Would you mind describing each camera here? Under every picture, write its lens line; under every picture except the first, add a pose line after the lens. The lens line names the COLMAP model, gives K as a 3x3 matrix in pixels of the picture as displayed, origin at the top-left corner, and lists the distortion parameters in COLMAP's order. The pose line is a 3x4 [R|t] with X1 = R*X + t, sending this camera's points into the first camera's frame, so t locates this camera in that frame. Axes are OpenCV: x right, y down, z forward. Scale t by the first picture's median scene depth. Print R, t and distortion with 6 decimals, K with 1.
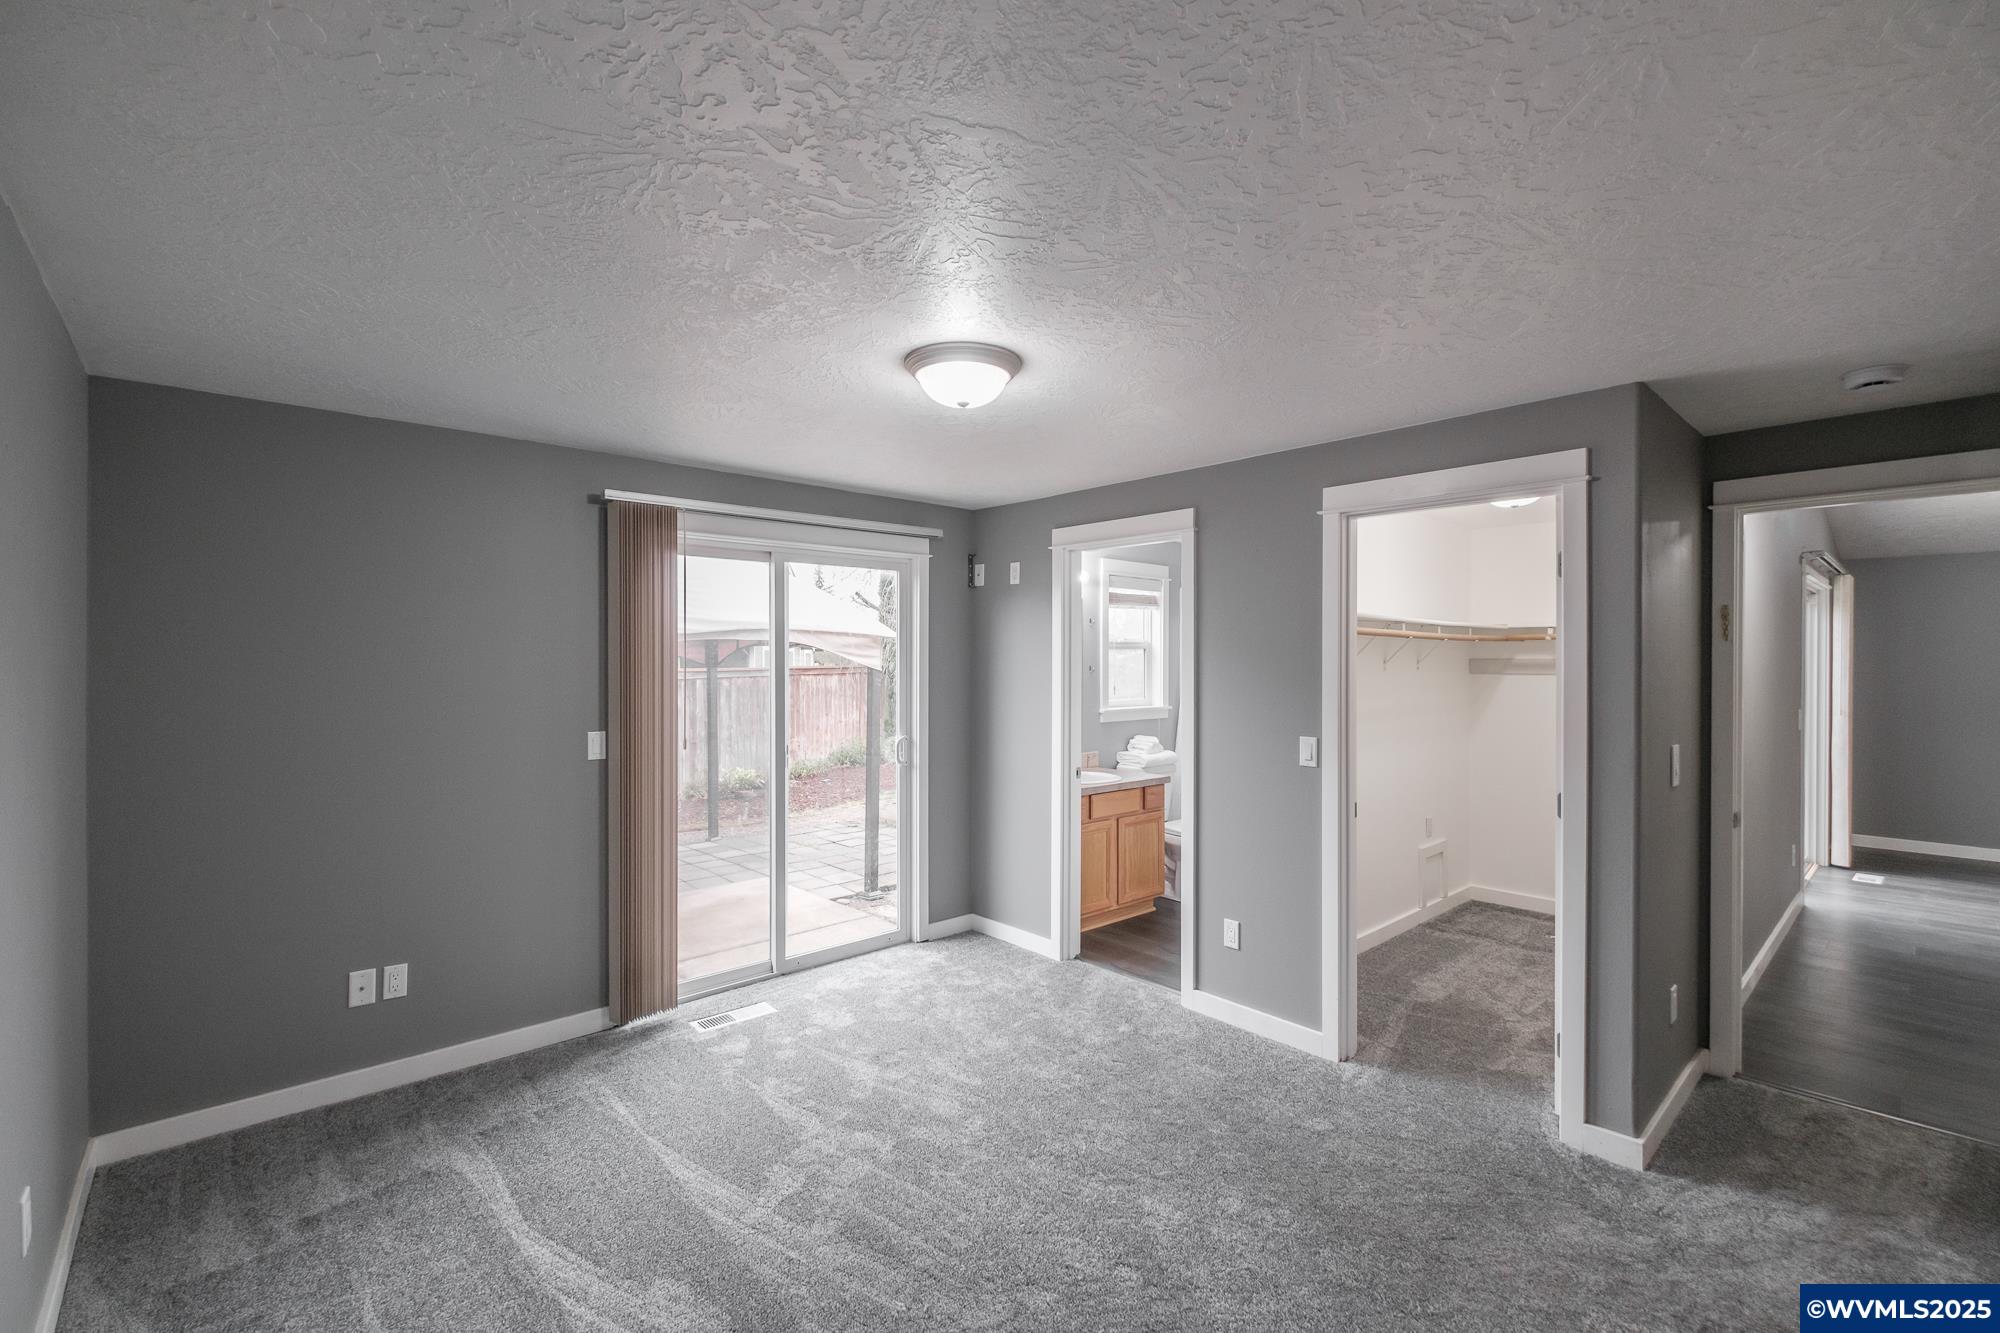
lens RADIAL K [[857.6, 0, 1017.6], [0, 857.6, 660.0], [0, 0, 1]] dist [-0.001913, -0.000568]
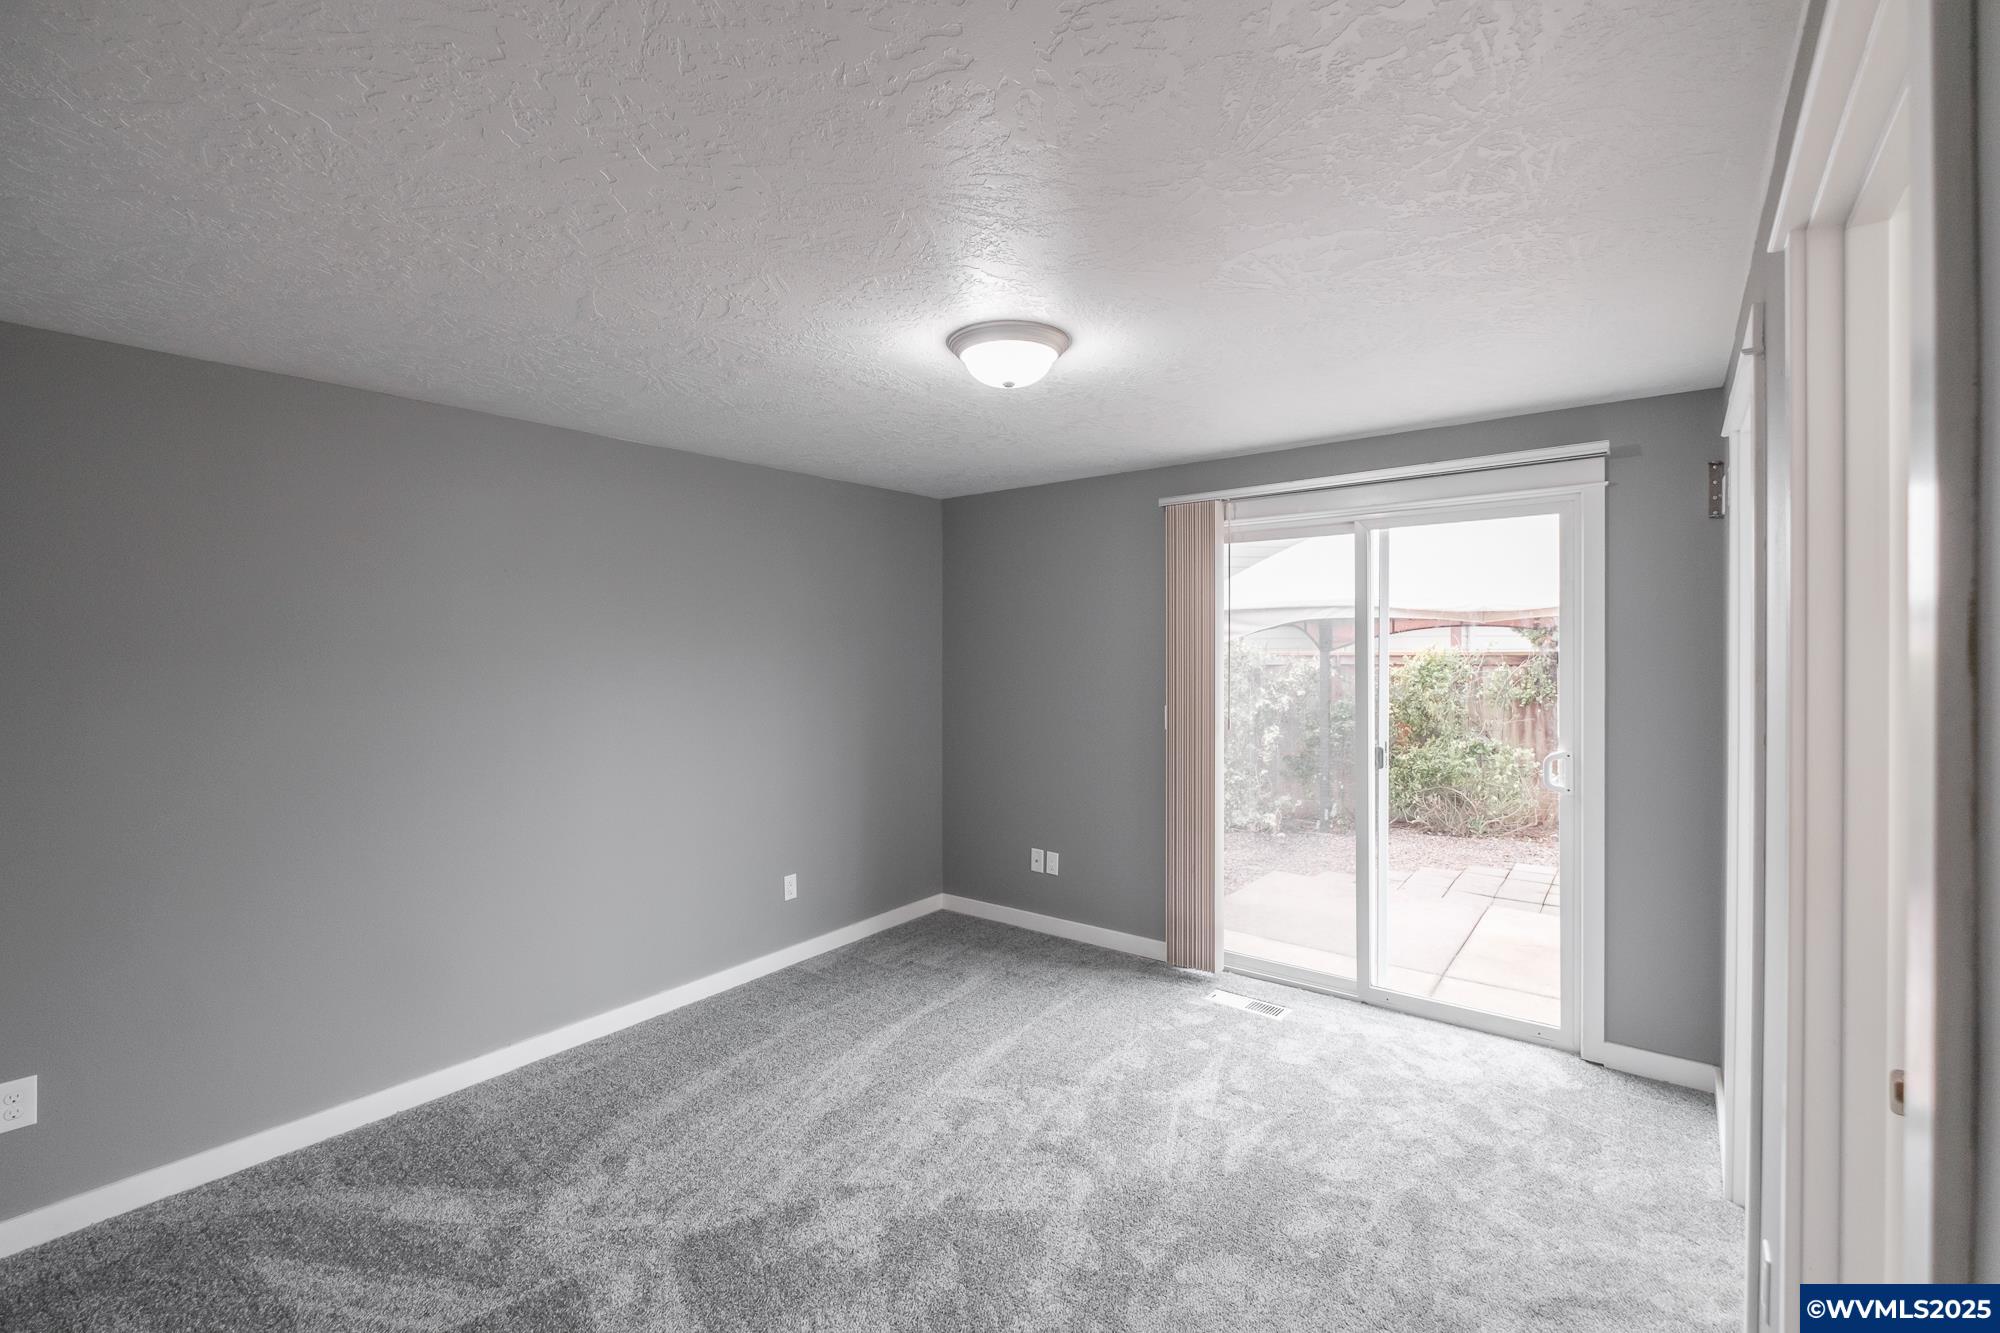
lens RADIAL K [[856.7, 0, 985.6], [0, 856.7, 663.3], [0, 0, 1]] dist [0.001685, -0.007478]
pose [[0.162013, 0.025019, -0.986471, 0.629844], [0.013574, 0.999527, 0.027579, -0.010985], [0.986695, -0.017859, 0.161597, 0.584523]]
